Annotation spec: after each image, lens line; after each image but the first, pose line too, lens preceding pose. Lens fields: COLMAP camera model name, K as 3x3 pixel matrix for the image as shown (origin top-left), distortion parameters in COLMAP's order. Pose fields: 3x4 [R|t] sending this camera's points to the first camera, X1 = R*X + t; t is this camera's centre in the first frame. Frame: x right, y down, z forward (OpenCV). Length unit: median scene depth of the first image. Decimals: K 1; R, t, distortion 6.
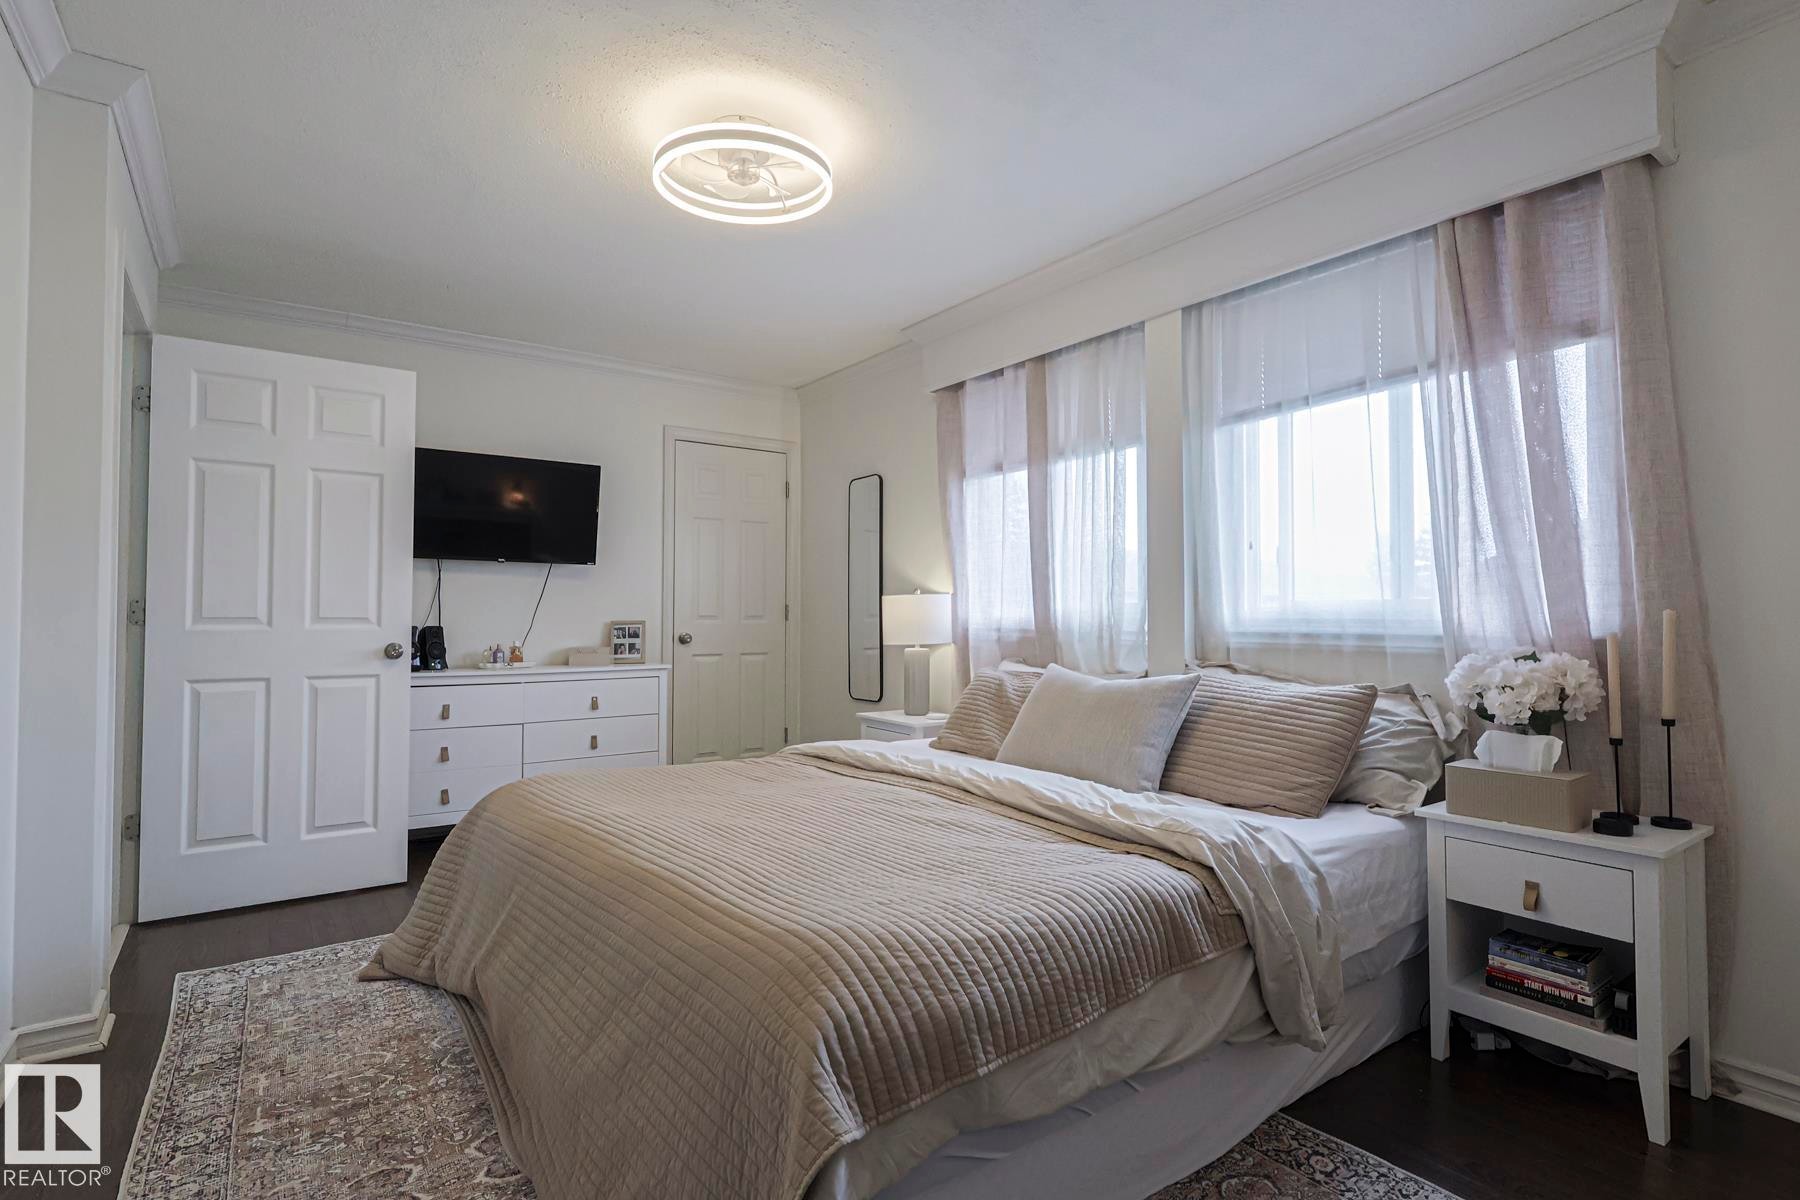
lens RADIAL K [[882.9, 0, 897.6], [0, 882.9, 597.1], [0, 0, 1]] dist [0.003072, -0.000802]
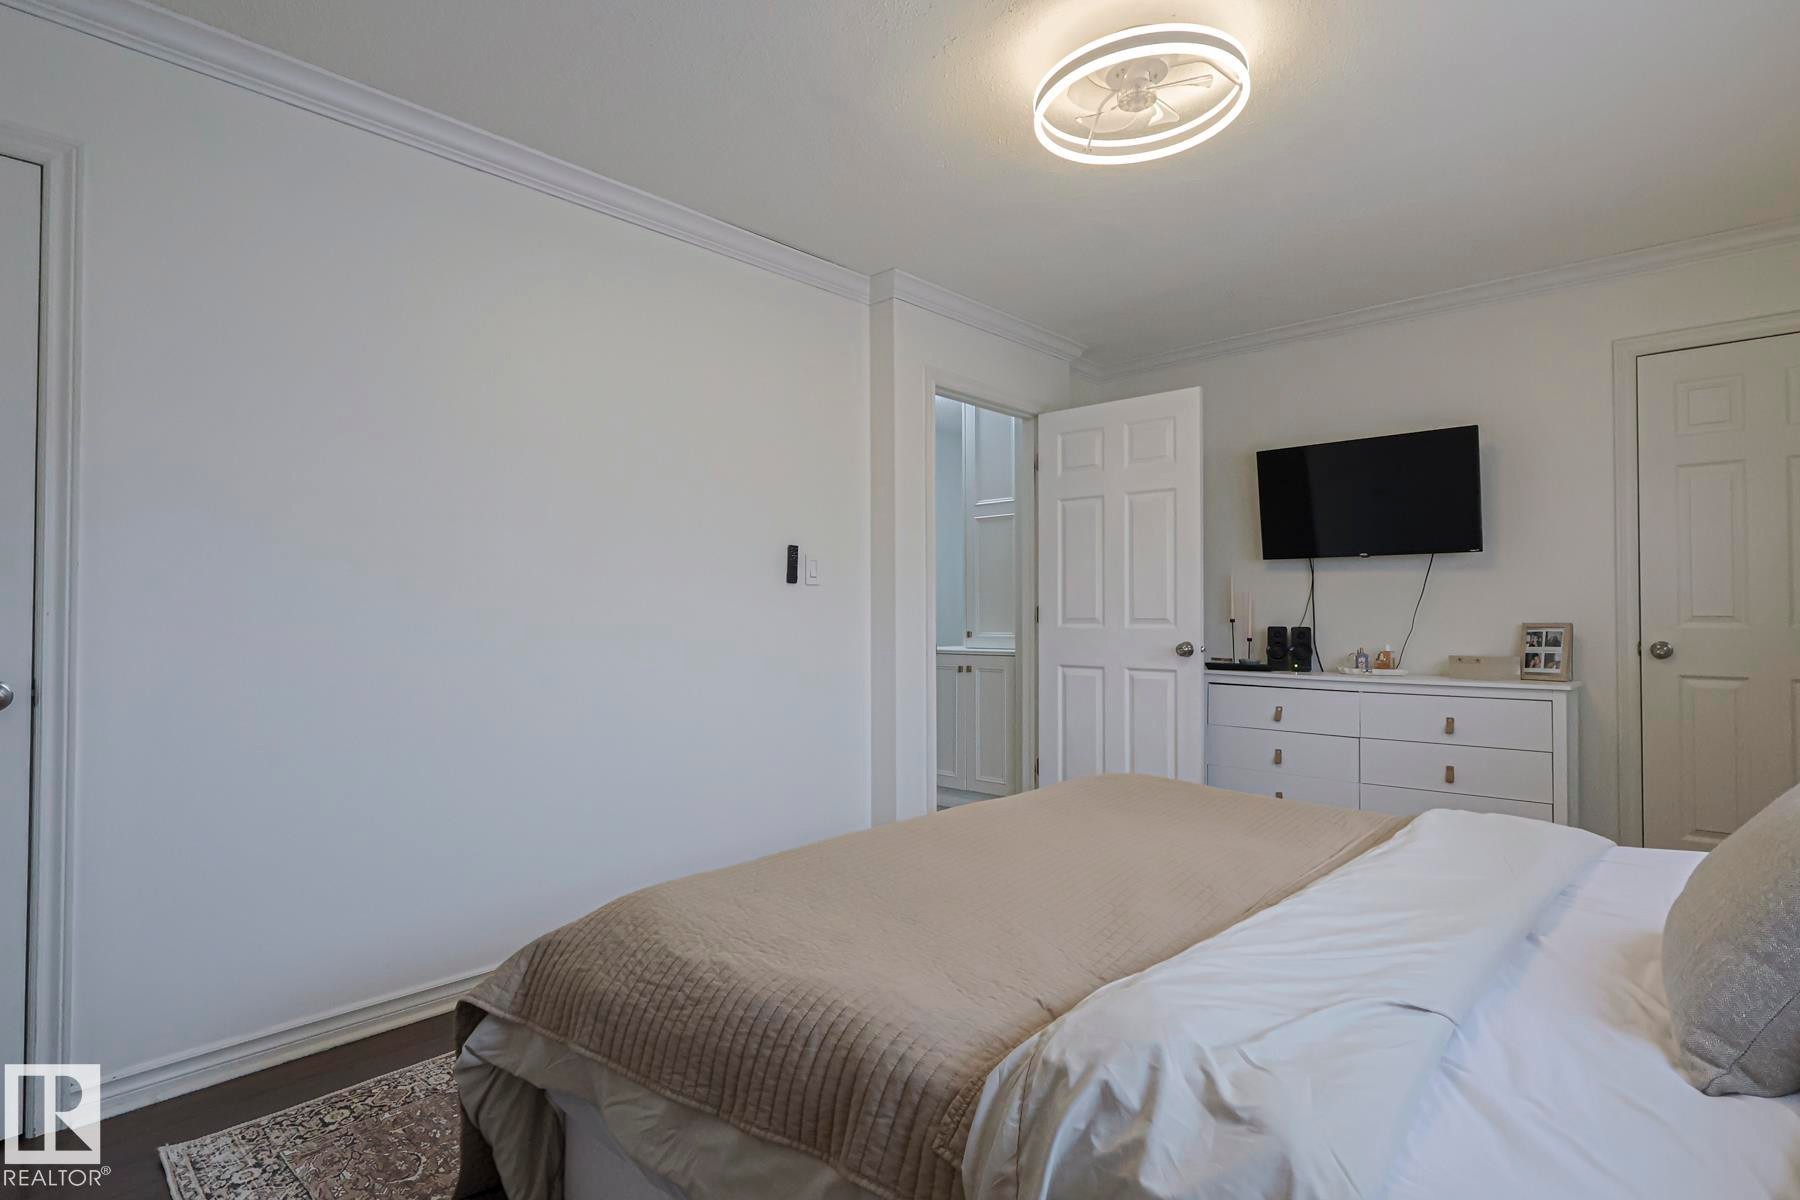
lens RADIAL K [[925.9, 0, 900.0], [0, 925.9, 600.0], [0, 0, 1]] dist [0.000864, -0.000363]
pose [[0.200843, -0.015072, -0.979508, 0.381935], [0.023192, 0.999675, -0.010627, 0.003430], [0.979349, -0.020582, 0.201127, 0.344937]]
